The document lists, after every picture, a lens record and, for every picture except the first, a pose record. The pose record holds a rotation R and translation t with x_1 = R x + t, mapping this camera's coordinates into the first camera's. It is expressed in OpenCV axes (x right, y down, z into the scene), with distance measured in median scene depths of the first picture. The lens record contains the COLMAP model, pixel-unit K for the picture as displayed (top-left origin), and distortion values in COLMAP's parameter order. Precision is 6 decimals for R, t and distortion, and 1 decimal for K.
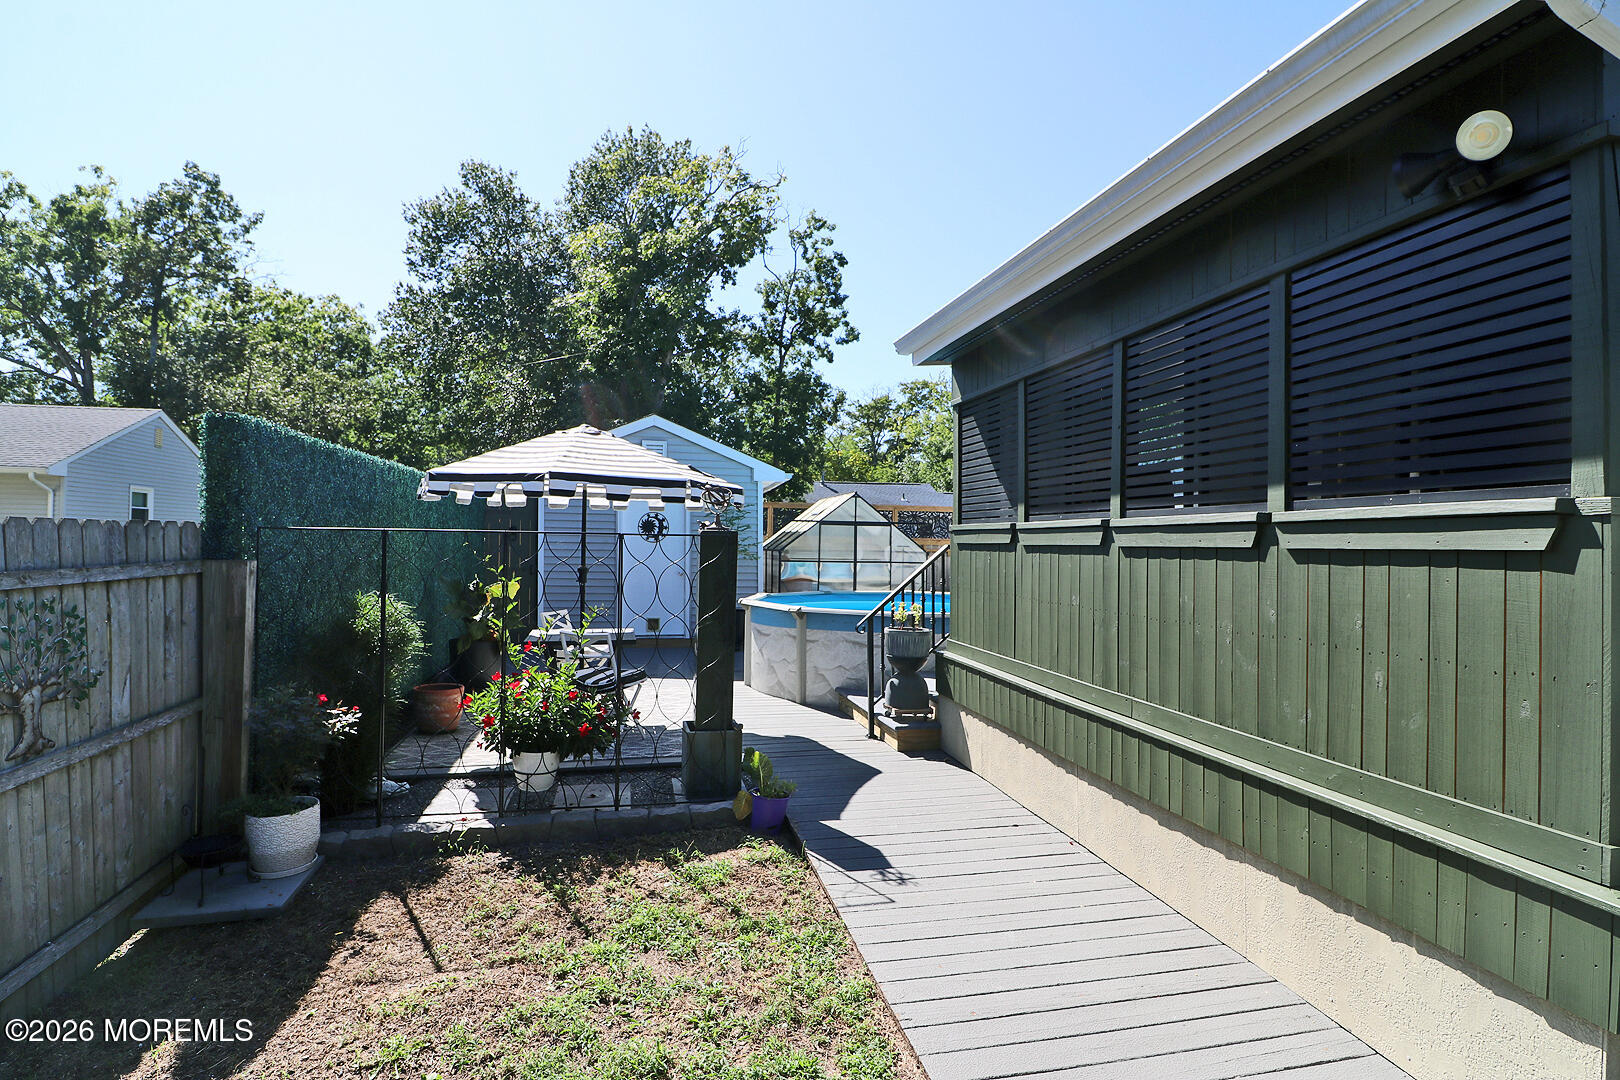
lens RADIAL K [[853.7, 0, 814.7], [0, 853.7, 539.5], [0, 0, 1]] dist [0.003859, -0.013355]
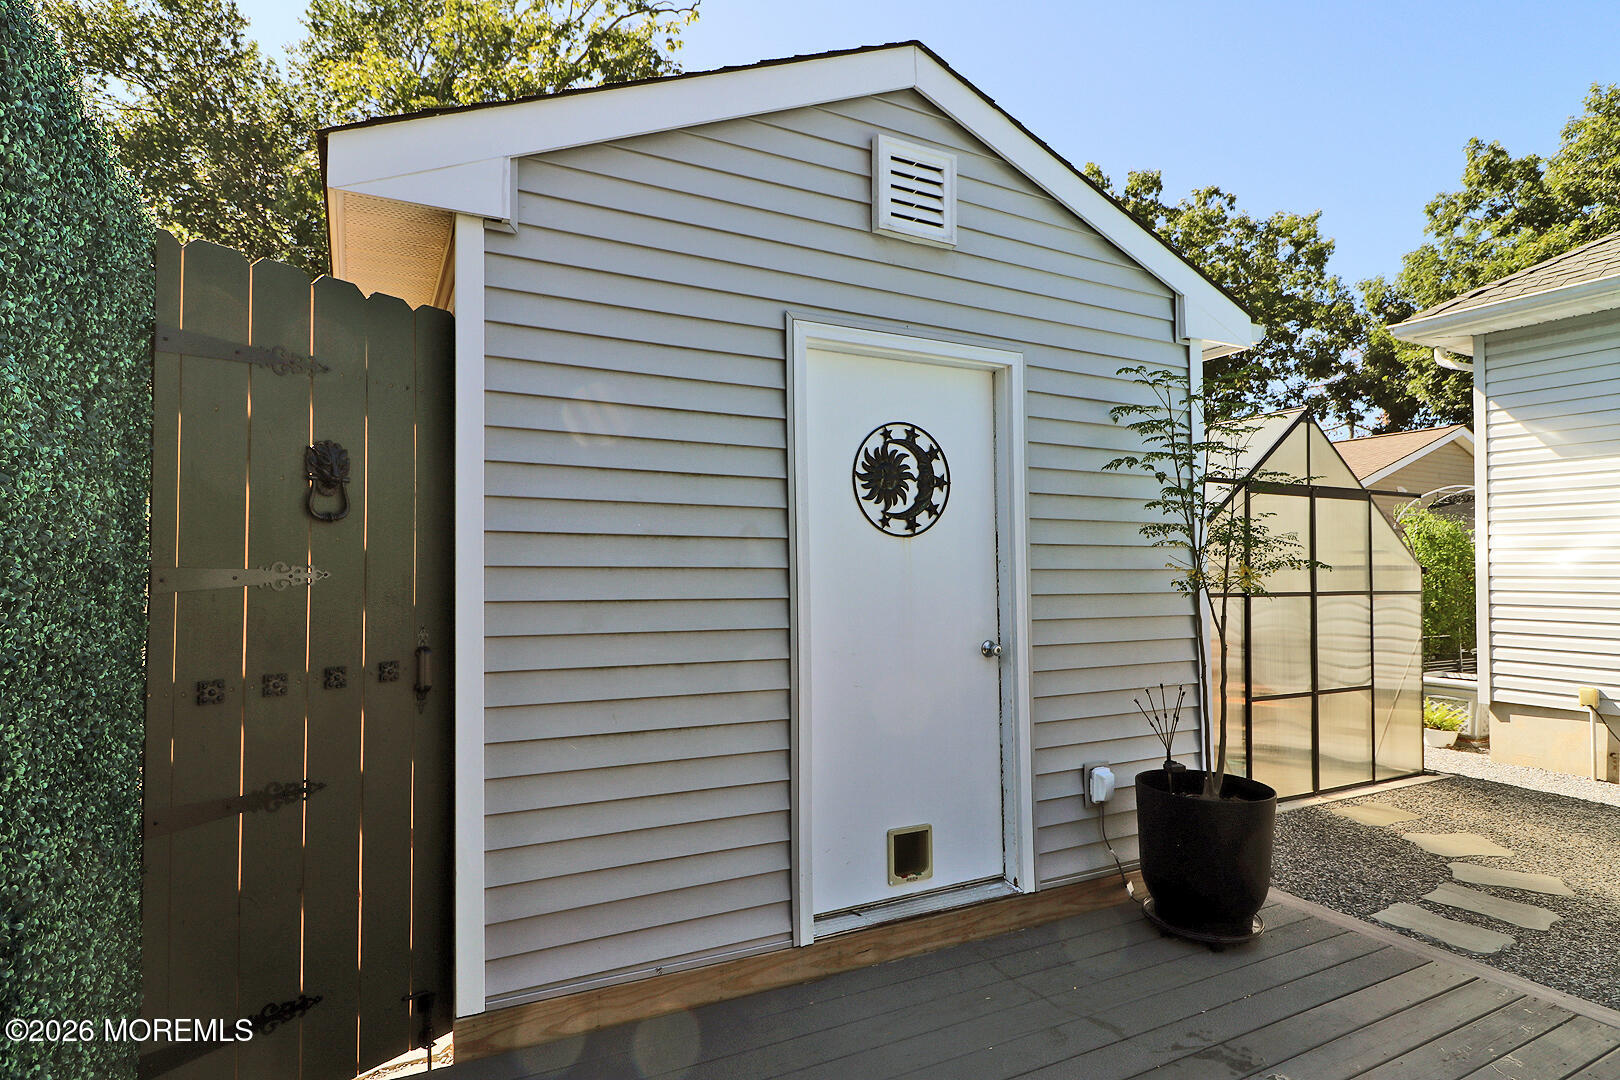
lens RADIAL K [[897.4, 0, 839.7], [0, 897.4, 540.2], [0, 0, 1]] dist [0.014034, -0.001823]
pose [[0.962700, -0.005251, 0.270521, -0.287976], [0.012243, 0.999633, -0.024163, 0.011013], [-0.270295, 0.026574, 0.962411, 0.755340]]
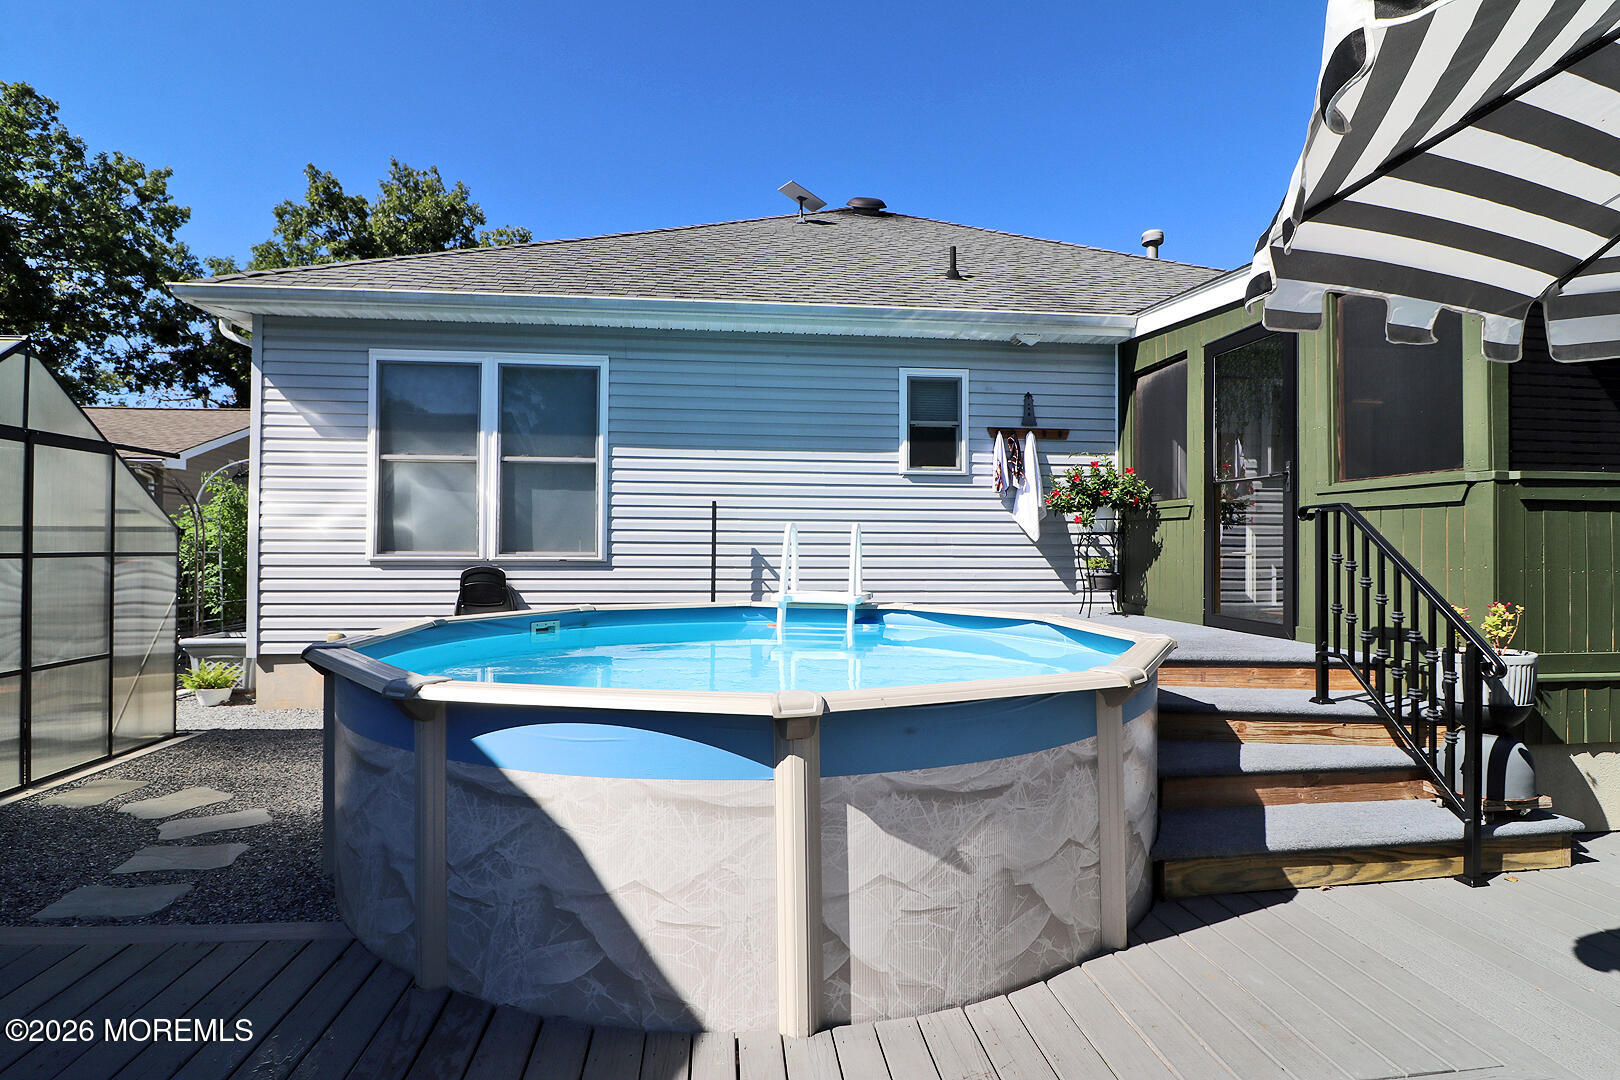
lens RADIAL K [[800.3, 0, 845.7], [0, 800.3, 531.1], [0, 0, 1]] dist [0.001308, -0.014327]
pose [[0.093165, 0.002742, 0.995647, -0.242407], [-0.009228, 0.999956, -0.001890, 0.016734], [-0.995608, -0.009011, 0.093186, 0.744142]]
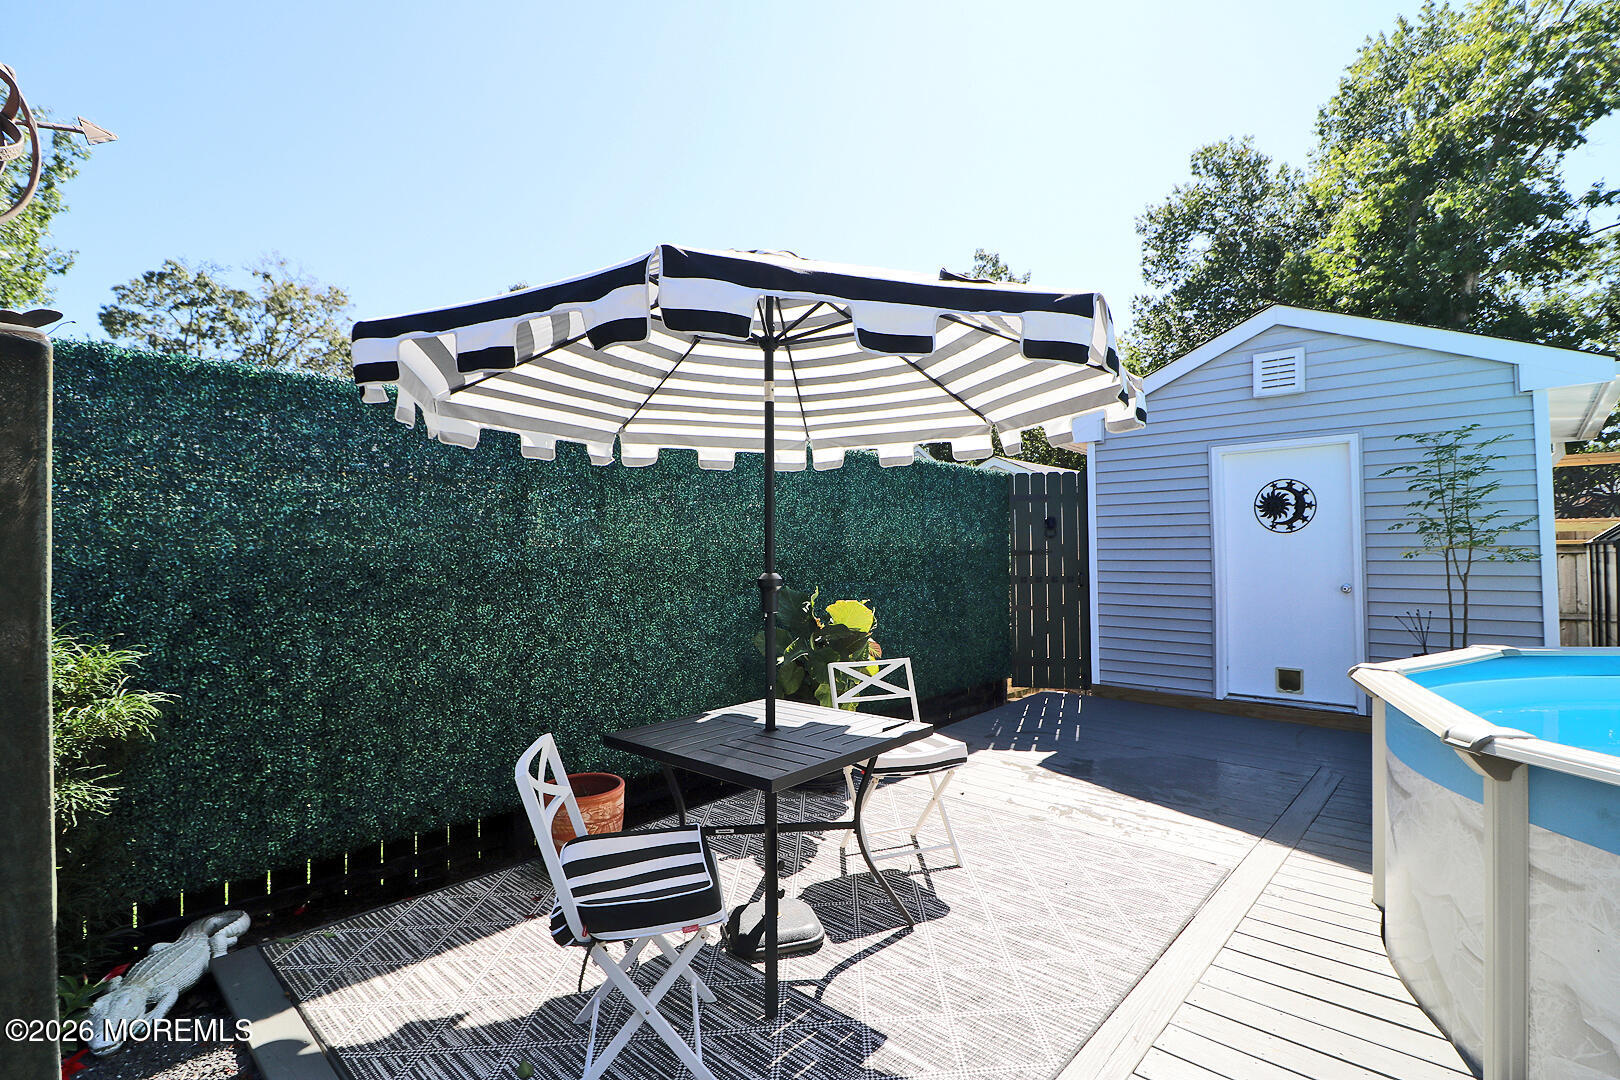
lens RADIAL K [[744.5, 0, 811.8], [0, 744.5, 539.4], [0, 0, 1]] dist [-0.002064, -0.012403]
pose [[0.567244, -0.035757, -0.822773, 0.035712], [0.022430, 0.999357, -0.027967, 0.014585], [0.823244, -0.002590, 0.567681, 0.478322]]
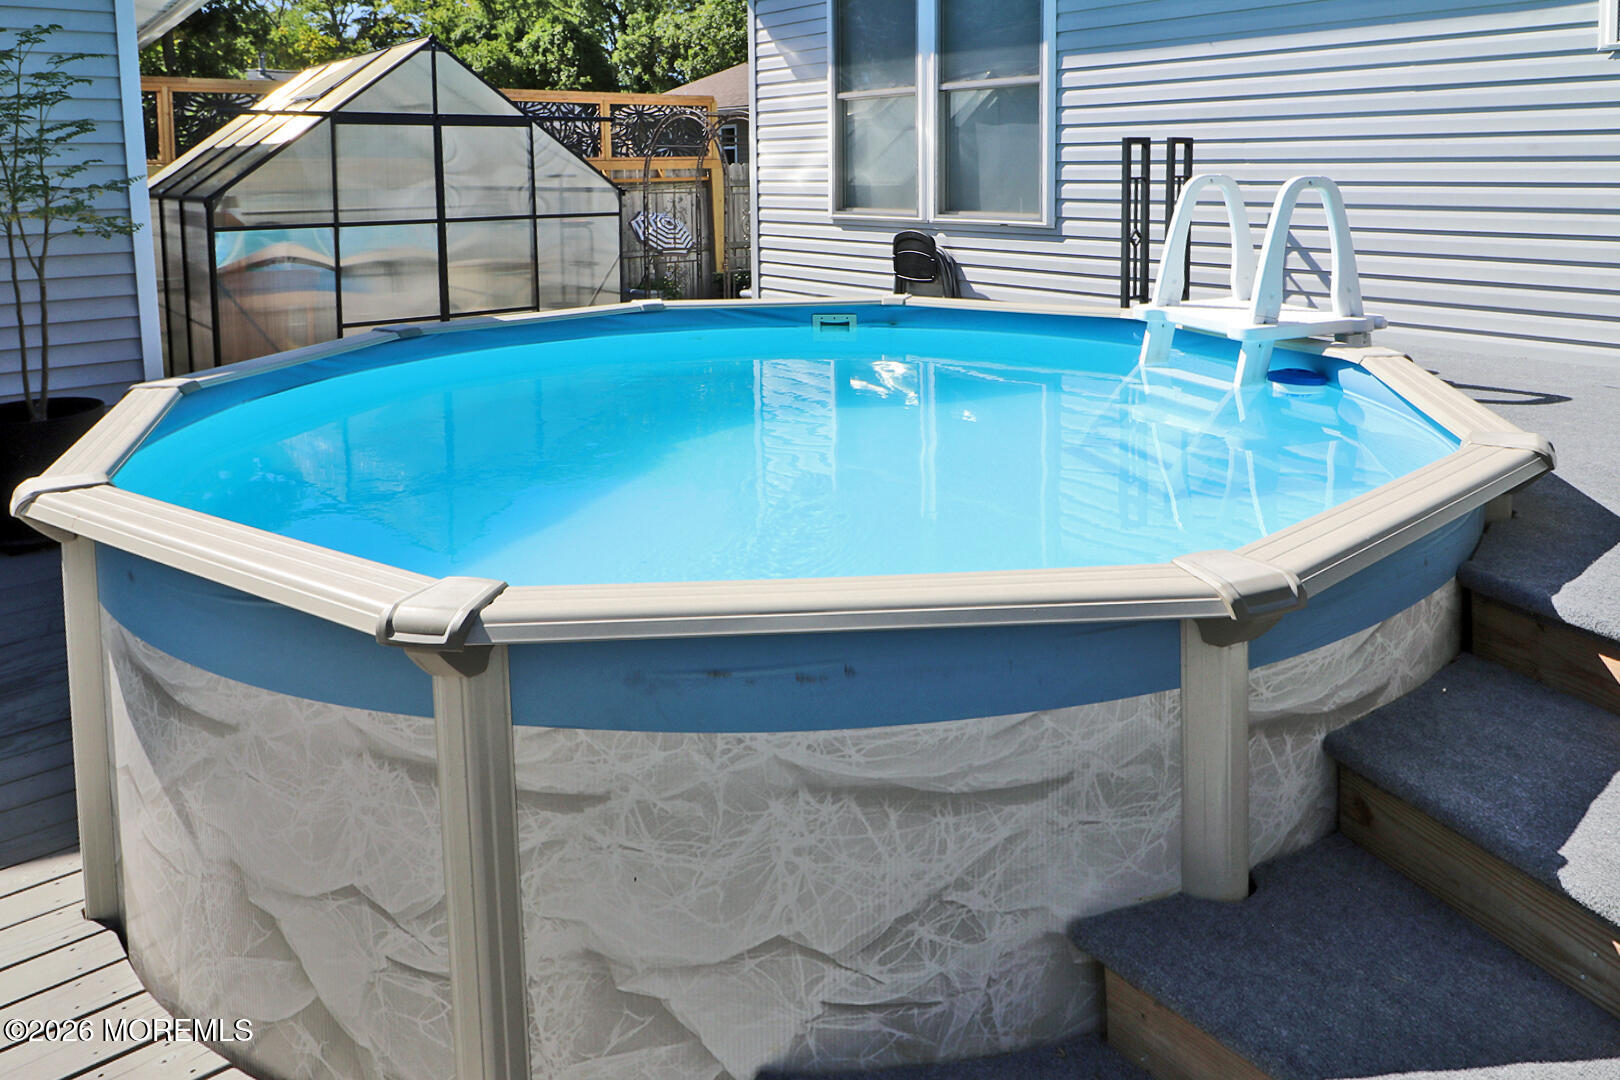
lens RADIAL K [[1082.8, 0, 801.7], [0, 1082.8, 268.5], [0, 0, 1]] dist [-0.005319, 0.001517]
pose [[0.887035, -0.066540, 0.456882, -0.032067], [0.023210, 0.994736, 0.099811, 0.002938], [-0.461118, -0.077932, 0.883910, 0.553706]]
